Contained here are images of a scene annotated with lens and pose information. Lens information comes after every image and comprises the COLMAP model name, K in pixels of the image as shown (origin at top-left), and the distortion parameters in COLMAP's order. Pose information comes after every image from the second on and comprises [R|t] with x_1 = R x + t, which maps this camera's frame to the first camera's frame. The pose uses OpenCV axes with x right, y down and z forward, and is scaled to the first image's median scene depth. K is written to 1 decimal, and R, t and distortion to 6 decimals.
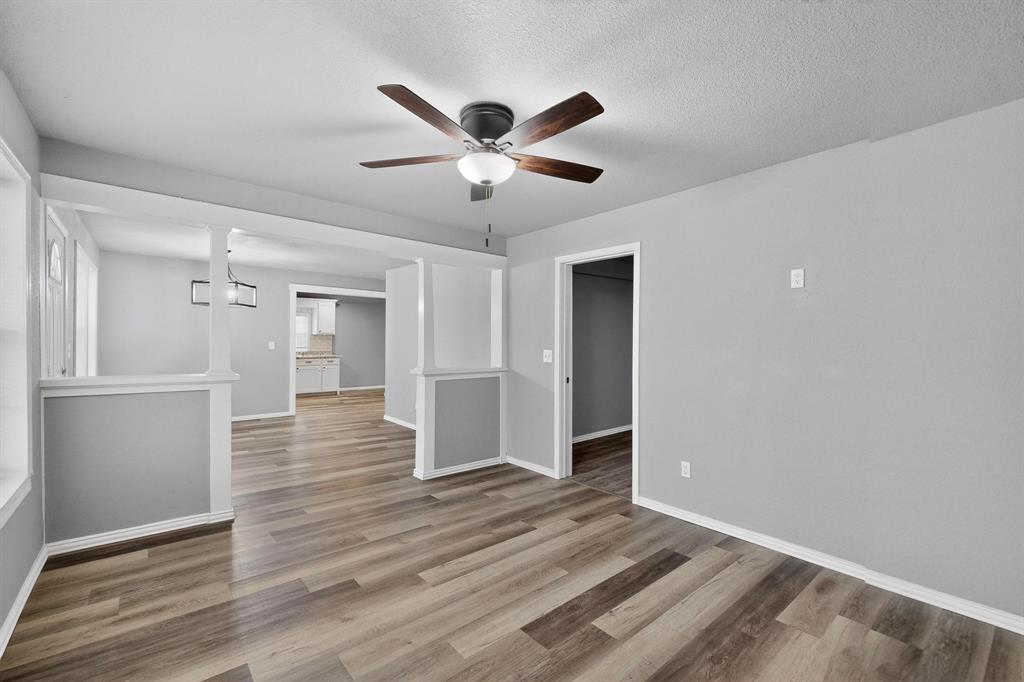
lens RADIAL K [[444.8, 0, 512.0], [0, 444.8, 341.0], [0, 0, 1]] dist [0.000262, -0.000200]
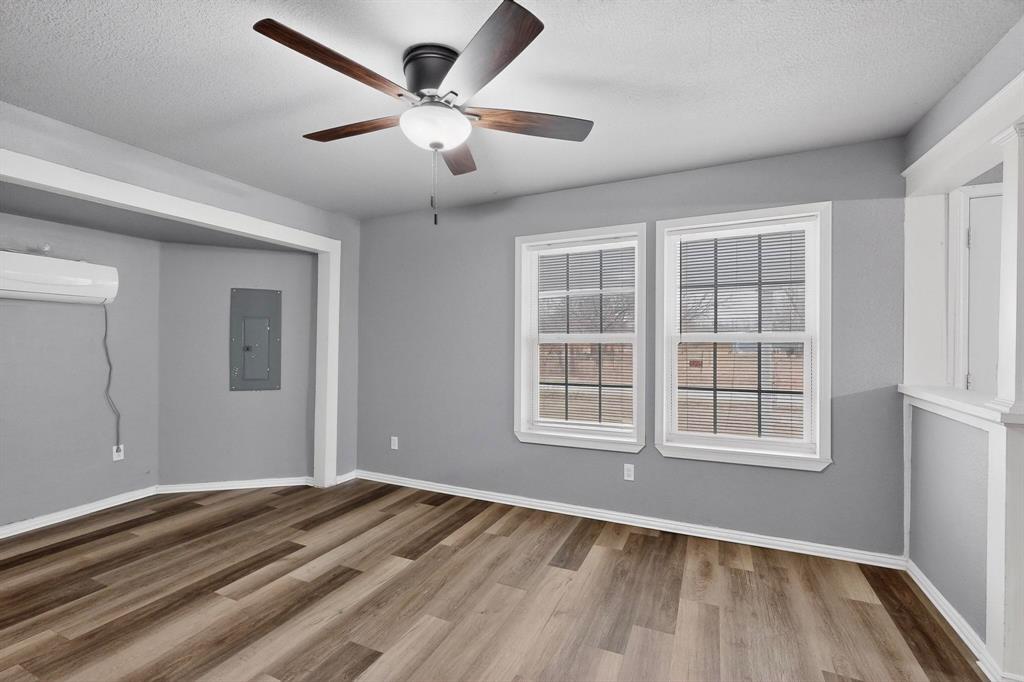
lens RADIAL K [[444.8, 0, 512.0], [0, 444.8, 341.0], [0, 0, 1]] dist [0.000262, -0.000200]
pose [[-0.898056, -0.006083, -0.439840, 0.145070], [-0.009353, 0.999942, 0.005269, -0.008290], [0.439782, 0.008846, -0.898061, 1.485179]]
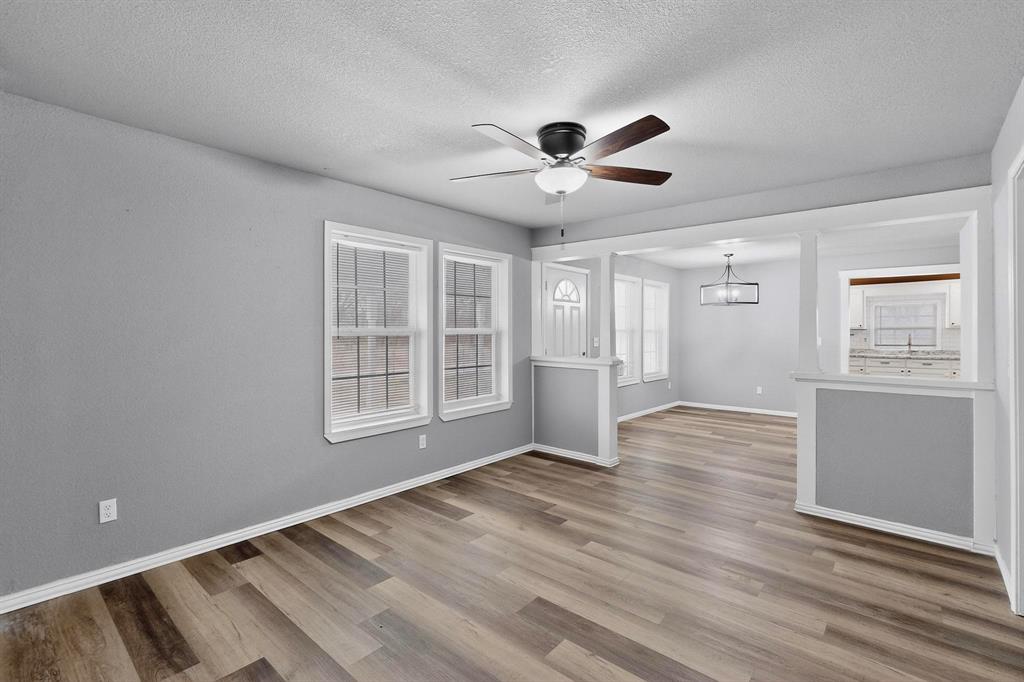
lens RADIAL K [[457.9, 0, 491.6], [0, 457.9, 330.4], [0, 0, 1]] dist [0.000324, -0.000148]
pose [[0.135101, -0.011169, -0.990769, 0.867421], [-0.002242, 0.999930, -0.011578, 0.000683], [0.990829, 0.003786, 0.135066, 0.557102]]
